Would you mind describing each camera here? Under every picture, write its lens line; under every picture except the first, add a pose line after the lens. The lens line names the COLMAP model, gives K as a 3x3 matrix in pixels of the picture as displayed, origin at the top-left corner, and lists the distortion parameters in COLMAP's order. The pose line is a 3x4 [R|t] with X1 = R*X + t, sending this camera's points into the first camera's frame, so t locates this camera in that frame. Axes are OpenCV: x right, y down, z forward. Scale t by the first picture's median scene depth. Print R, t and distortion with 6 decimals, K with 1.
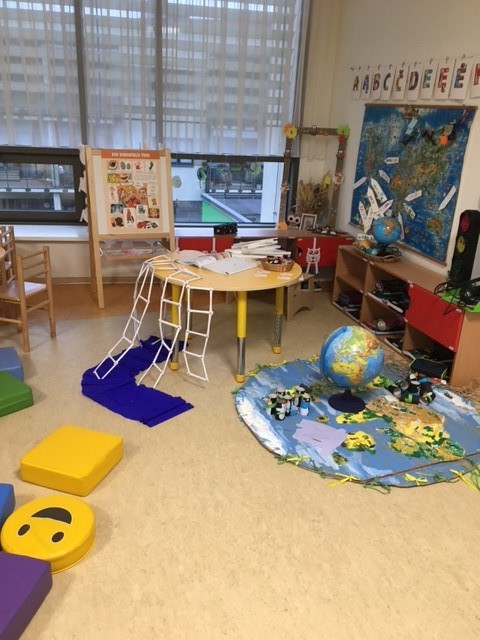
lens RADIAL K [[537.1, 0, 240.0], [0, 537.1, 320.0], [0, 0, 1]] dist [0.093190, -0.146389]
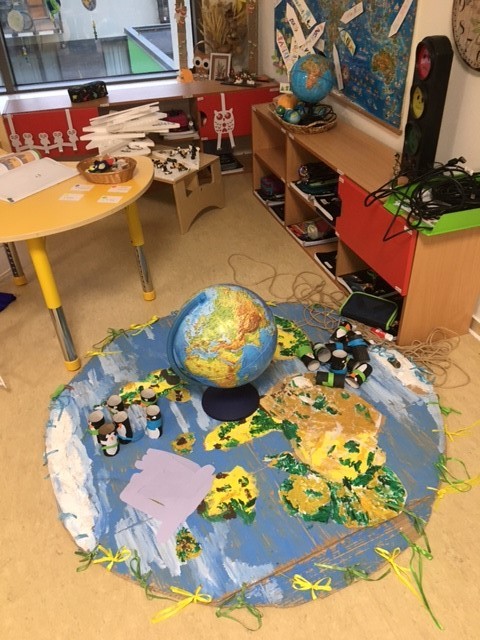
lens RADIAL K [[537.1, 0, 240.0], [0, 537.1, 320.0], [0, 0, 1]] dist [0.093190, -0.146389]
pose [[0.995406, -0.095389, -0.008186, 0.209805], [0.093937, 0.956569, 0.275955, -0.100332], [-0.018492, -0.275456, 0.961136, 0.399154]]
